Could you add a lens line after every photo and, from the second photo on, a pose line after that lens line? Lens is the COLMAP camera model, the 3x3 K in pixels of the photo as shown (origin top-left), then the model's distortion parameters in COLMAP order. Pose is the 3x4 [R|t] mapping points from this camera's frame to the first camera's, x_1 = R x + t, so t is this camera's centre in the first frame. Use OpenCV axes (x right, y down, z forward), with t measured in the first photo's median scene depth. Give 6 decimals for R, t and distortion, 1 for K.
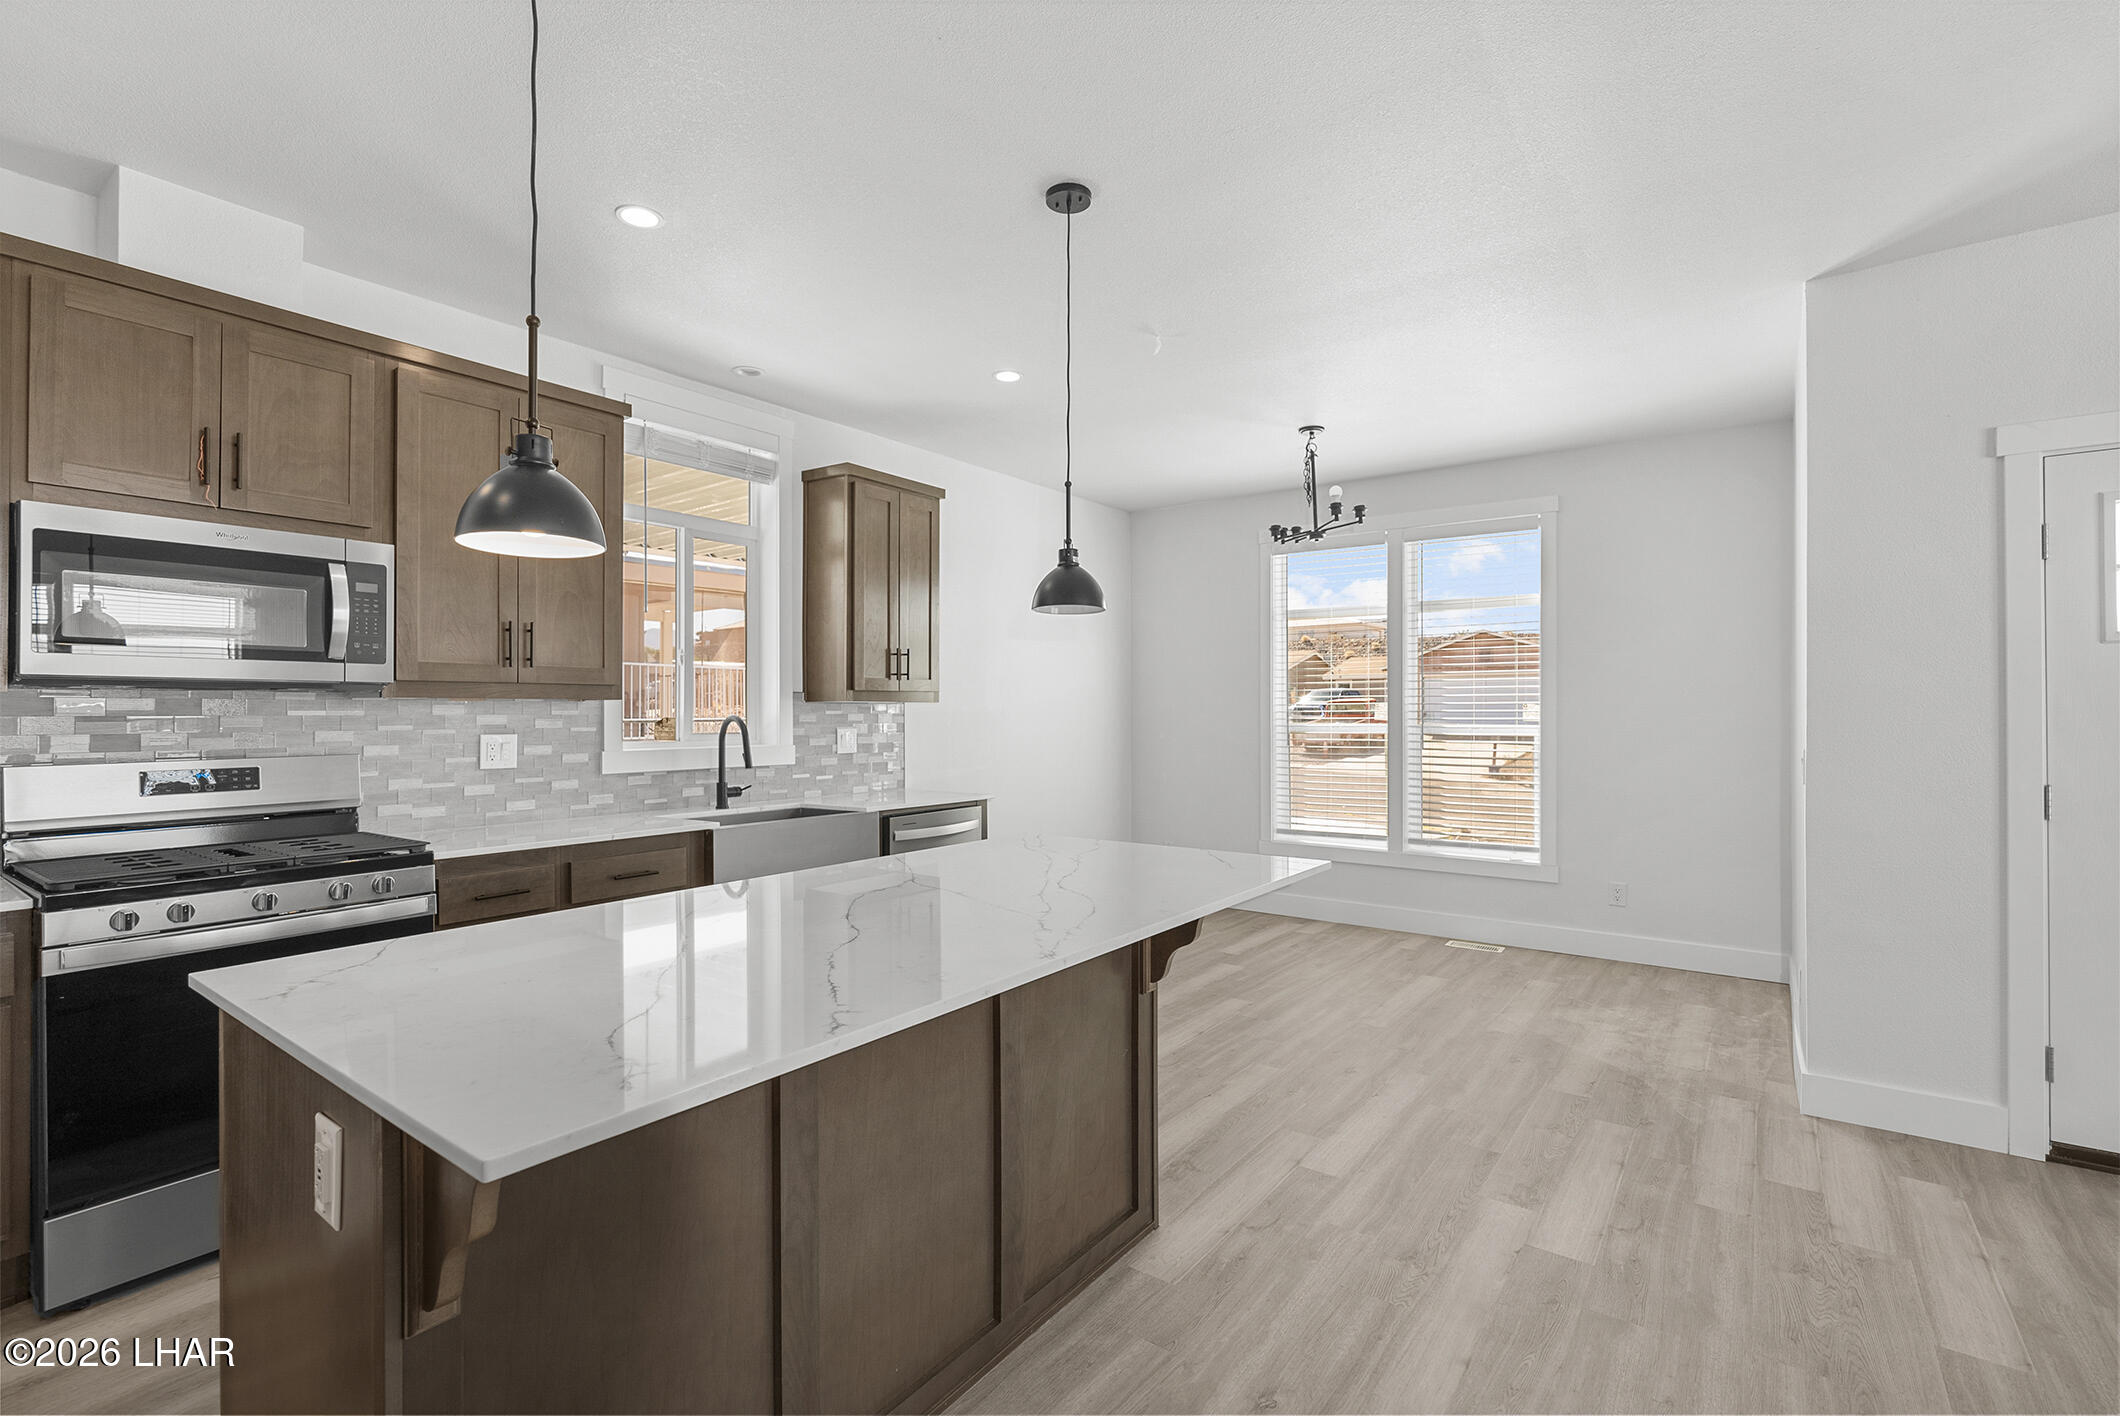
lens RADIAL K [[951.0, 0, 1059.0], [0, 951.0, 710.1], [0, 0, 1]] dist [-0.006059, 0.000355]
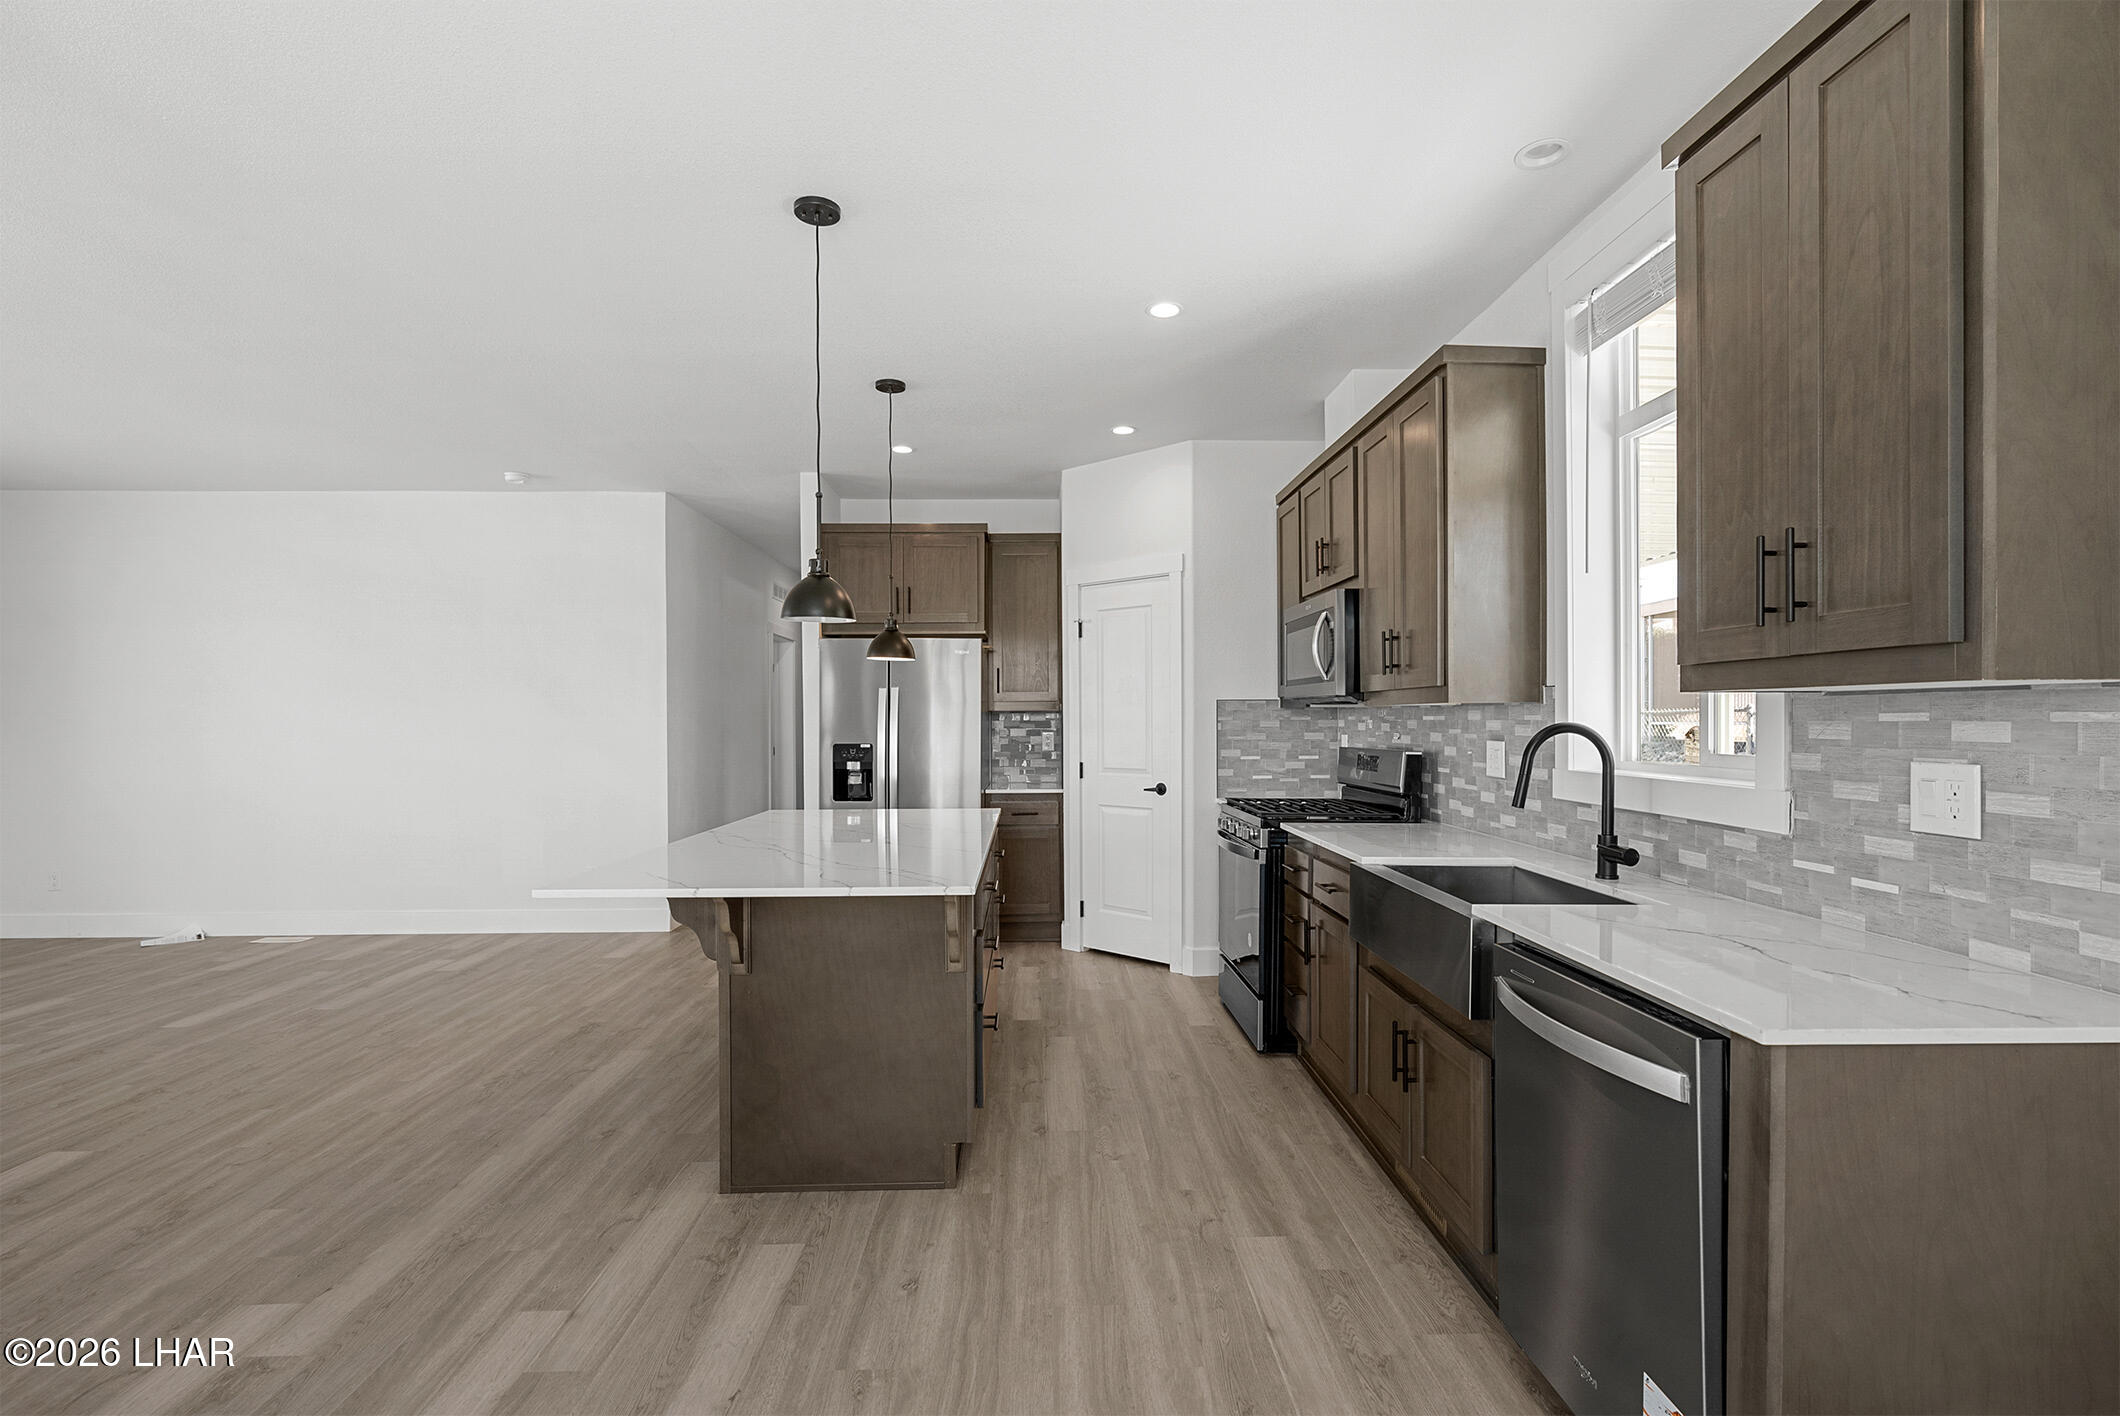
lens RADIAL K [[958.7, 0, 1082.8], [0, 958.7, 735.5], [0, 0, 1]] dist [-0.004093, 0.000029]
pose [[-0.770417, 0.015889, -0.637343, 0.386189], [0.006339, 0.999831, 0.017263, 0.001319], [0.637509, 0.009260, -0.770387, 1.709009]]
